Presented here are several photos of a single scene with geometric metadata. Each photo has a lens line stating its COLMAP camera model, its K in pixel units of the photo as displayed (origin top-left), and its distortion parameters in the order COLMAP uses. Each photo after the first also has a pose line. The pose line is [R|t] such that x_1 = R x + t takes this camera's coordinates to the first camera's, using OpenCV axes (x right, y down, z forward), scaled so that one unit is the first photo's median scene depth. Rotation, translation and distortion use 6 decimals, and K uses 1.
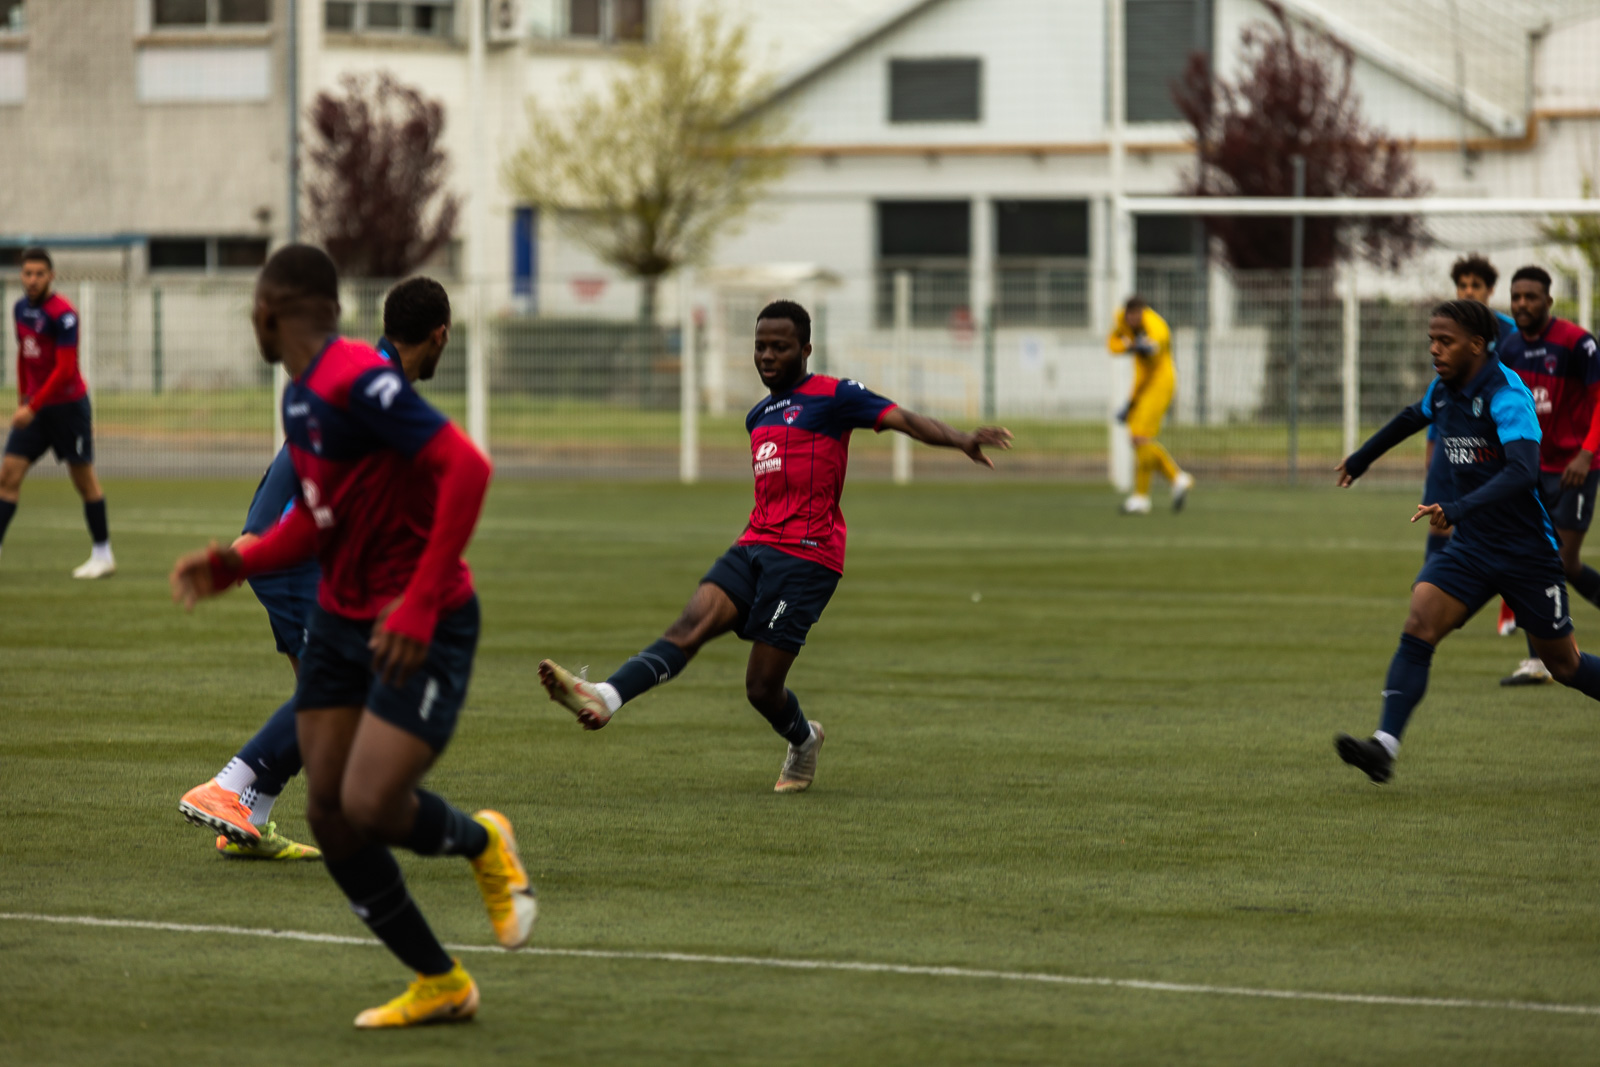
lens RADIAL K [[8813.3, 0, 799.9], [0, 8813.3, 534.5], [0, 0, 1]] dist [0.345257, 0.000000]
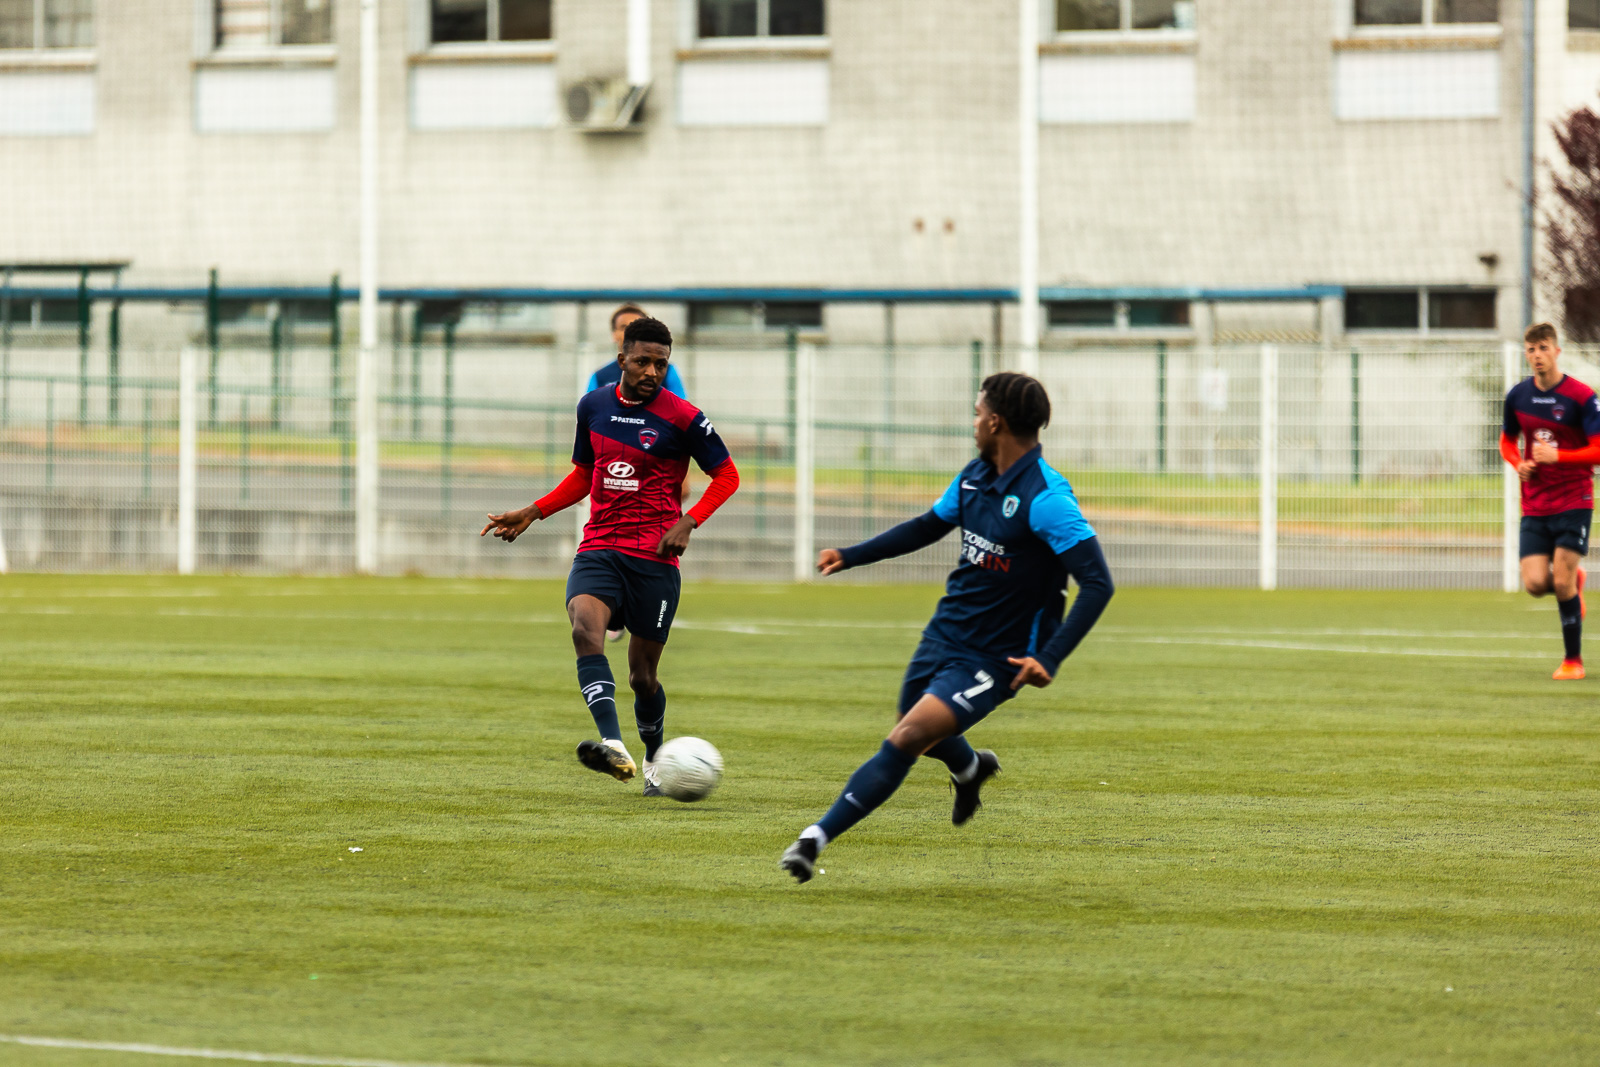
lens RADIAL K [[8813.3, 0, 795.9], [0, 8813.3, 538.4], [0, 0, 1]] dist [0.345257, 0.000000]
pose [[0.988847, 0.008258, -0.148709, -0.003314], [-0.010386, 0.999854, -0.013534, 0.000653], [0.148575, 0.014927, 0.988788, 0.197509]]
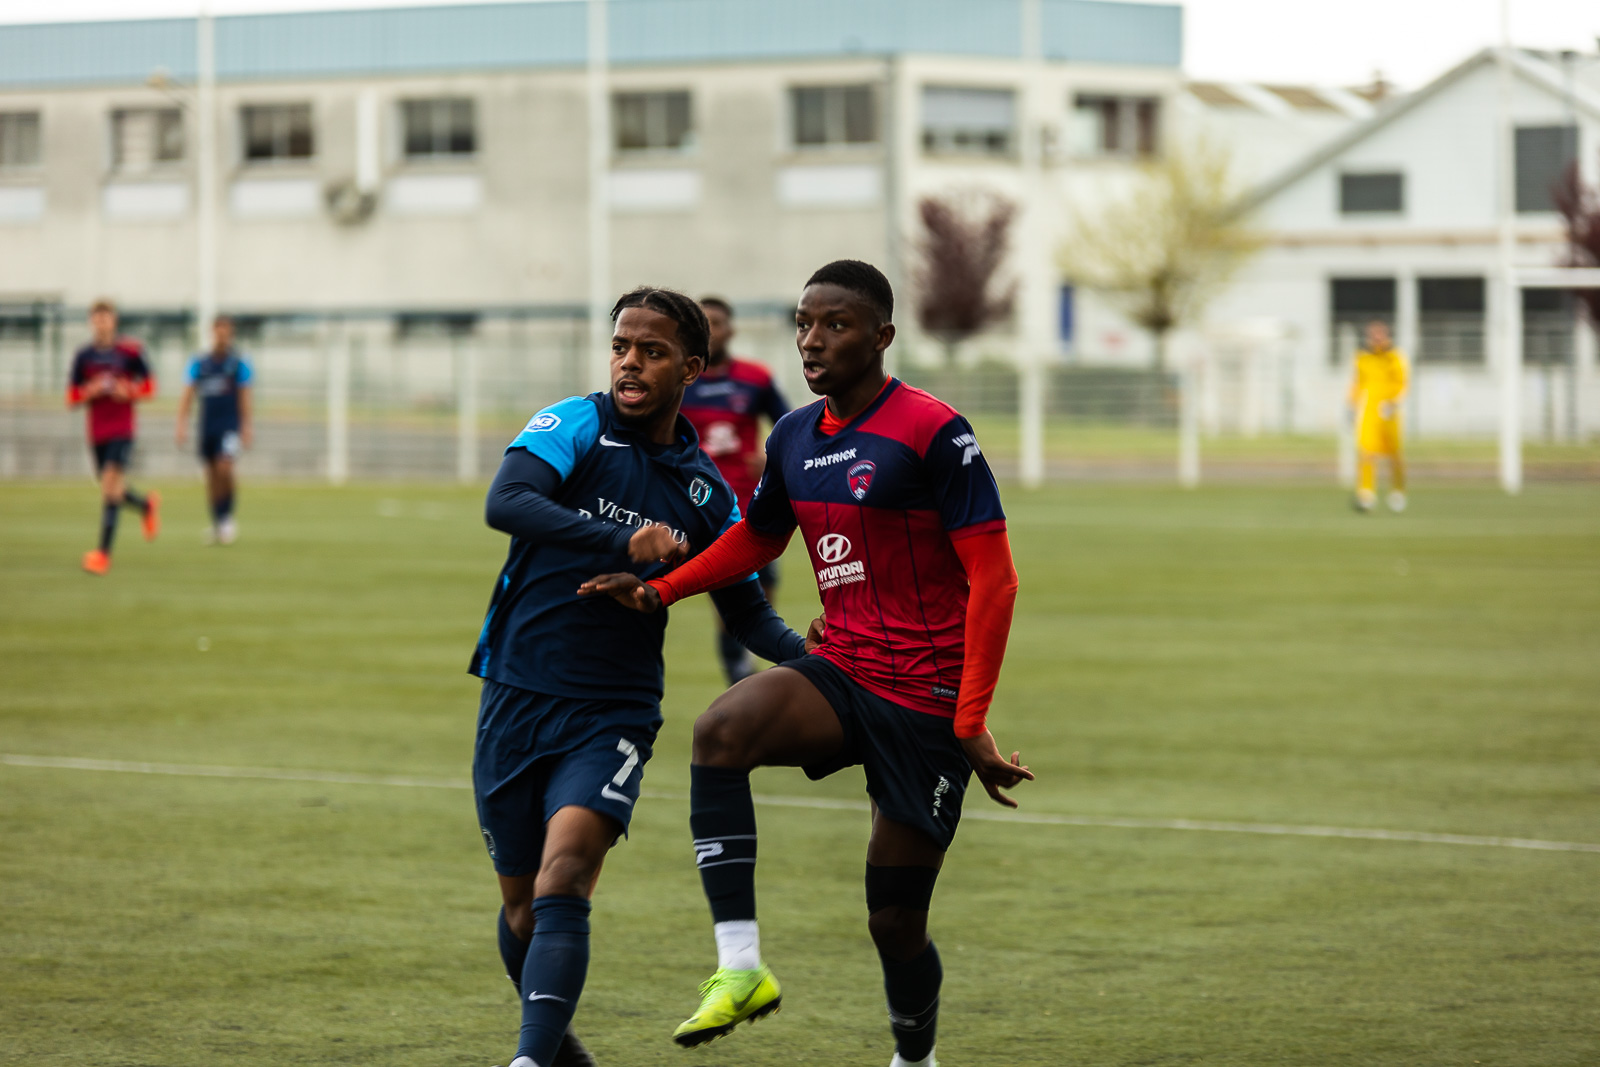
lens RADIAL K [[8813.3, 0, 801.1], [0, 8813.3, 537.0], [0, 0, 1]] dist [0.345257, 0.000000]
pose [[0.998845, 0.002720, -0.047963, -0.005803], [-0.002913, 0.999988, -0.003960, 0.006429], [0.047951, 0.004095, 0.998841, -0.294257]]
